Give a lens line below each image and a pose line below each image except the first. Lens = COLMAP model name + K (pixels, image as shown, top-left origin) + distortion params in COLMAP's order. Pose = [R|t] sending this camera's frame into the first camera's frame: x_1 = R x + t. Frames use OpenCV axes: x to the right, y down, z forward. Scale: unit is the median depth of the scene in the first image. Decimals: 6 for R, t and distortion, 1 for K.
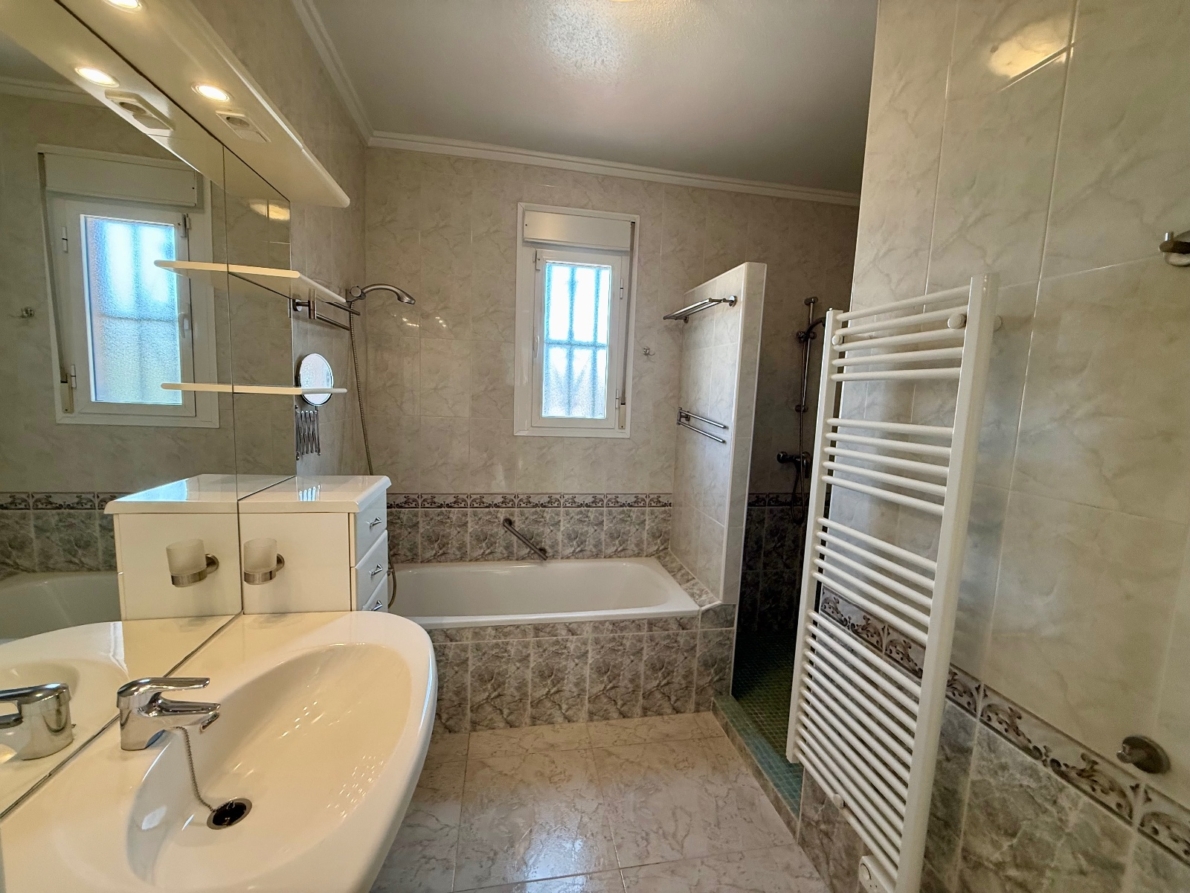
lens RADIAL K [[470.9, 0, 591.9], [0, 470.9, 447.9], [0, 0, 1]] dist [0.001781, -0.000079]
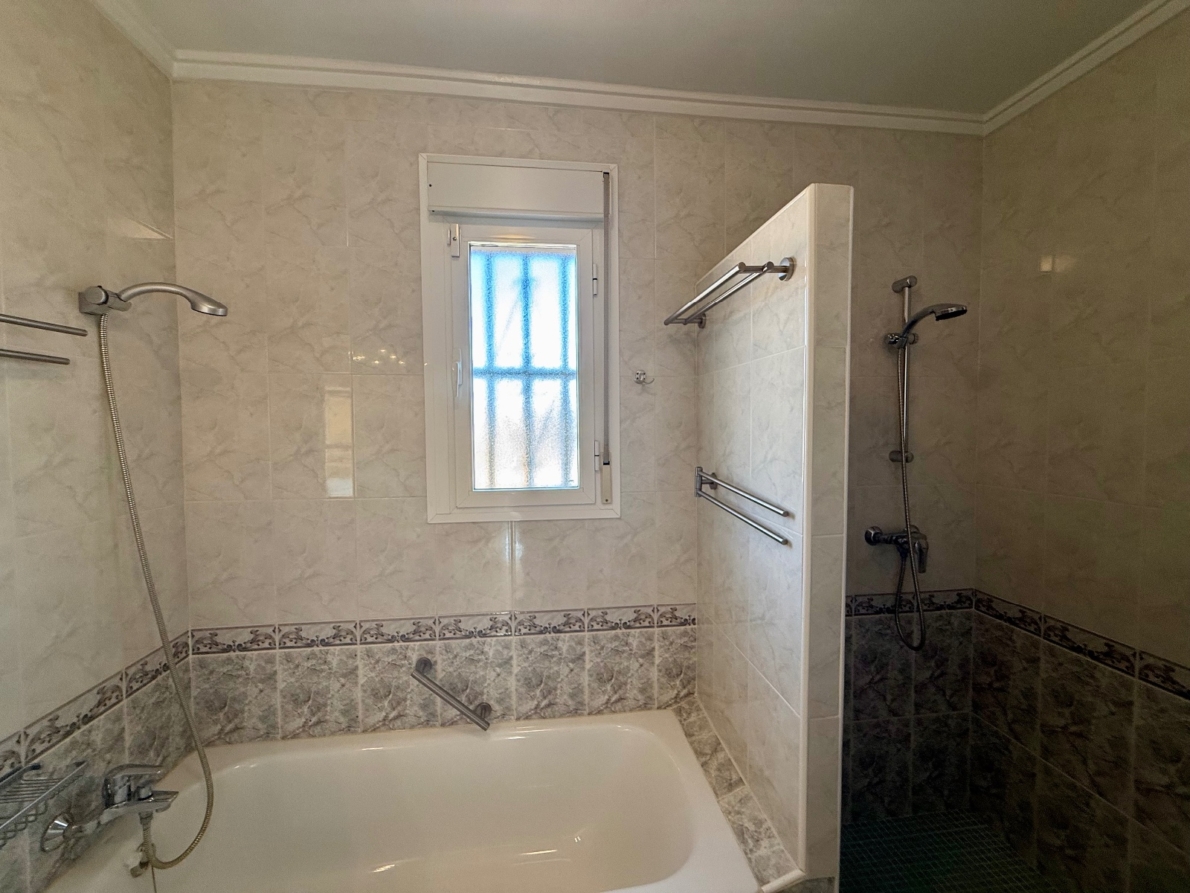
lens RADIAL K [[470.9, 0, 591.9], [0, 470.9, 447.9], [0, 0, 1]] dist [0.001781, -0.000079]
pose [[0.996938, -0.041904, -0.066017, 0.090368], [0.036722, 0.996289, -0.077844, -0.067036], [0.069034, 0.075181, 0.994777, 0.389447]]
